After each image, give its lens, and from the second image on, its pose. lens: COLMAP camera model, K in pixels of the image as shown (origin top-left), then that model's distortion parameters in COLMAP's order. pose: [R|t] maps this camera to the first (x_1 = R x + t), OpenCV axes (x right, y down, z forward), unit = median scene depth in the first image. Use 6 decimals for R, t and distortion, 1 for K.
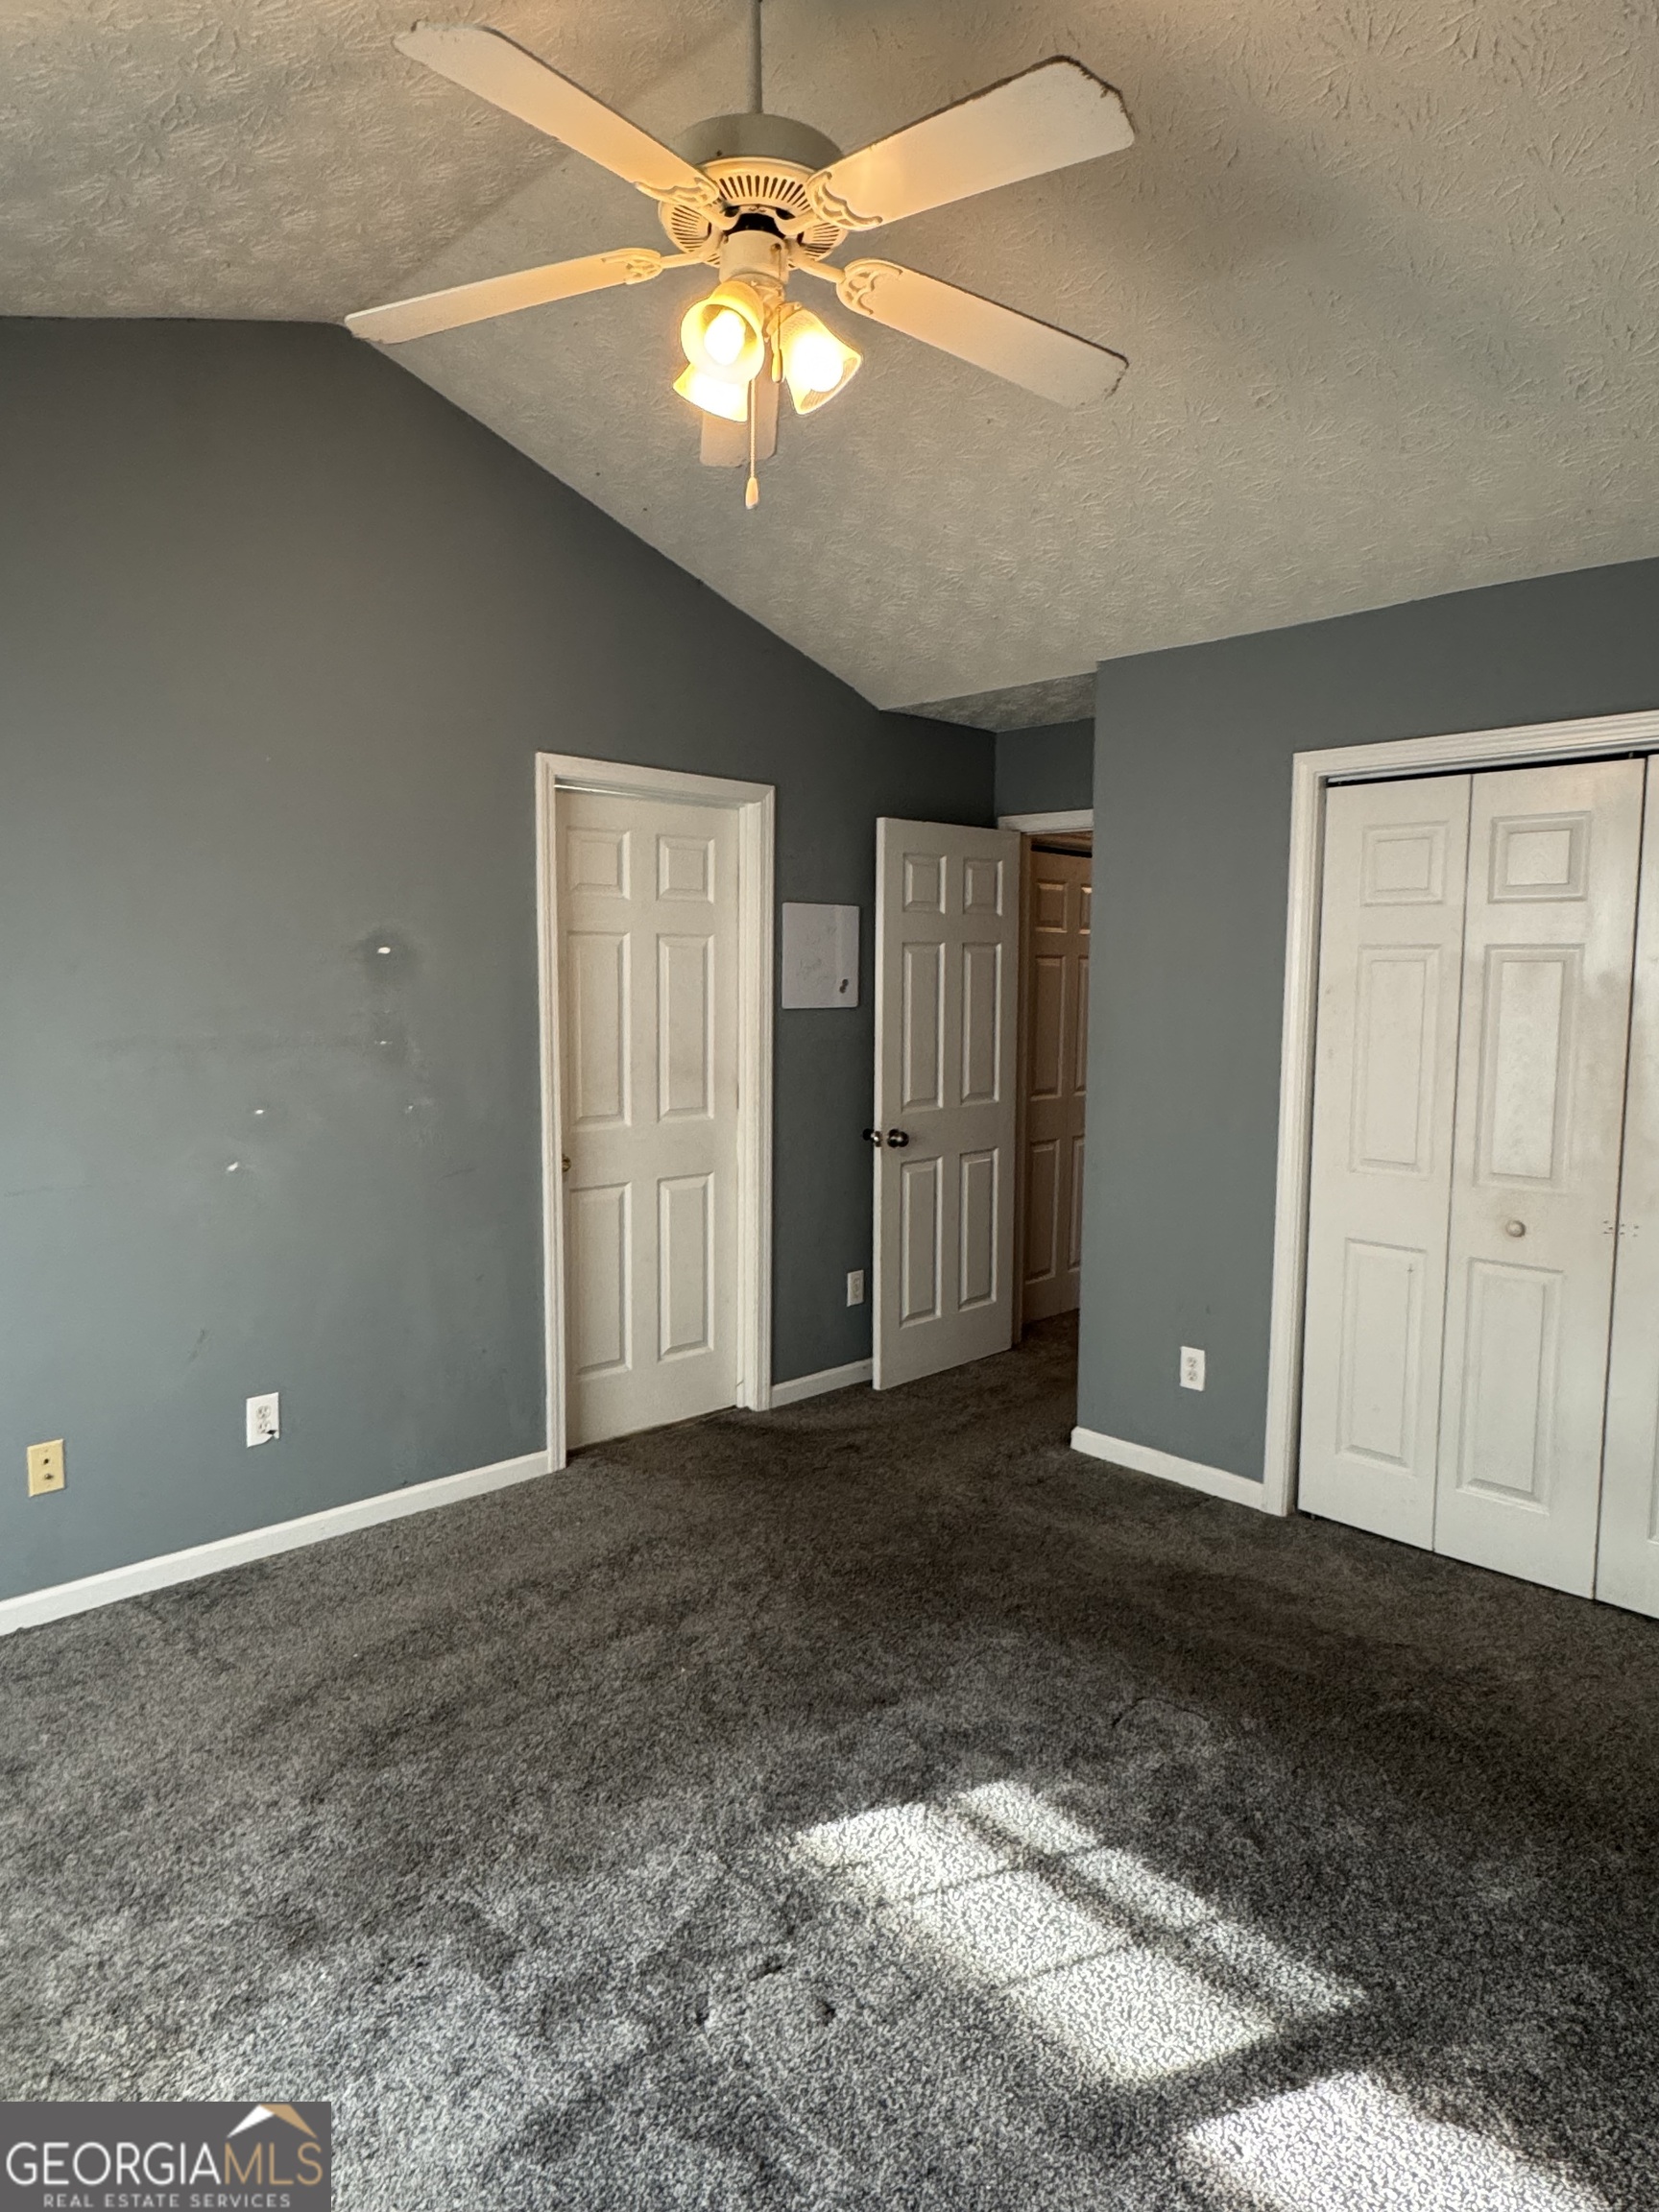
lens RADIAL K [[1340.8, 0, 818.3], [0, 1340.8, 1109.0], [0, 0, 1]] dist [0.004975, 0.000776]
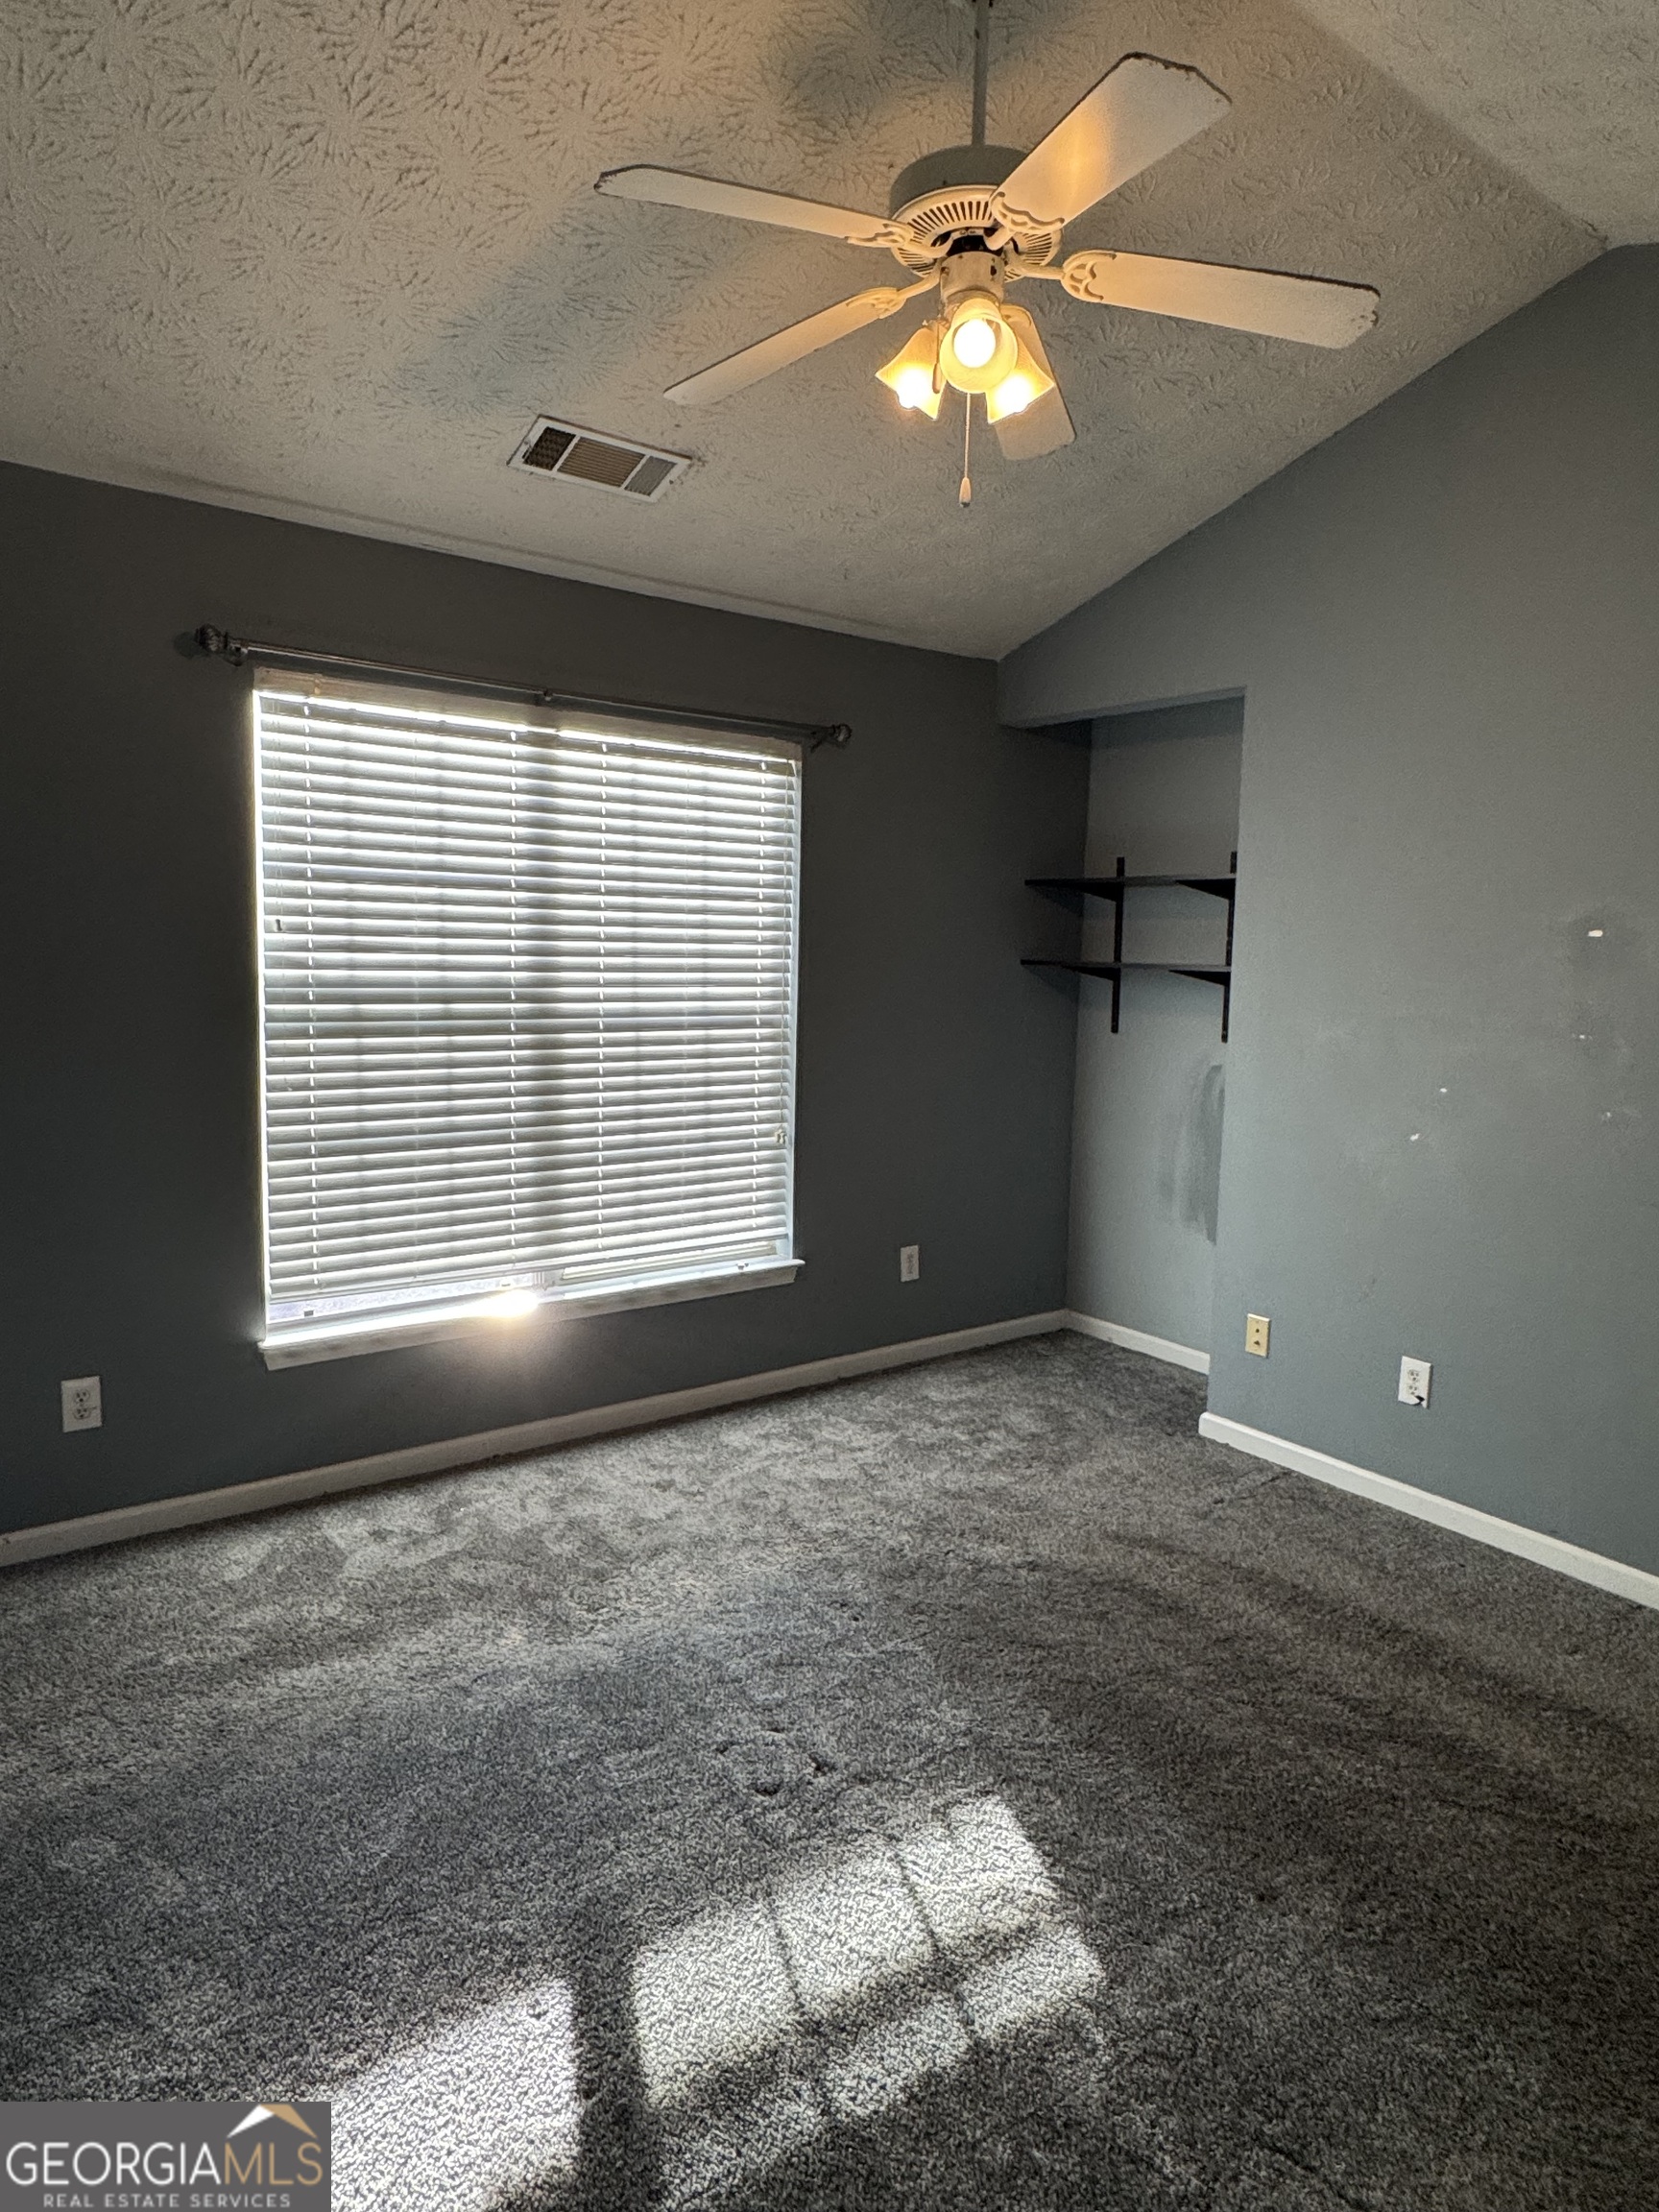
lens RADIAL K [[1340.8, 0, 867.1], [0, 1340.8, 1118.6], [0, 0, 1]] dist [0.004975, 0.000776]
pose [[-0.123781, 0.113138, -0.985839, 0.914702], [-0.130717, 0.982962, 0.129221, -0.072195], [0.983662, 0.144861, -0.106883, 0.927597]]
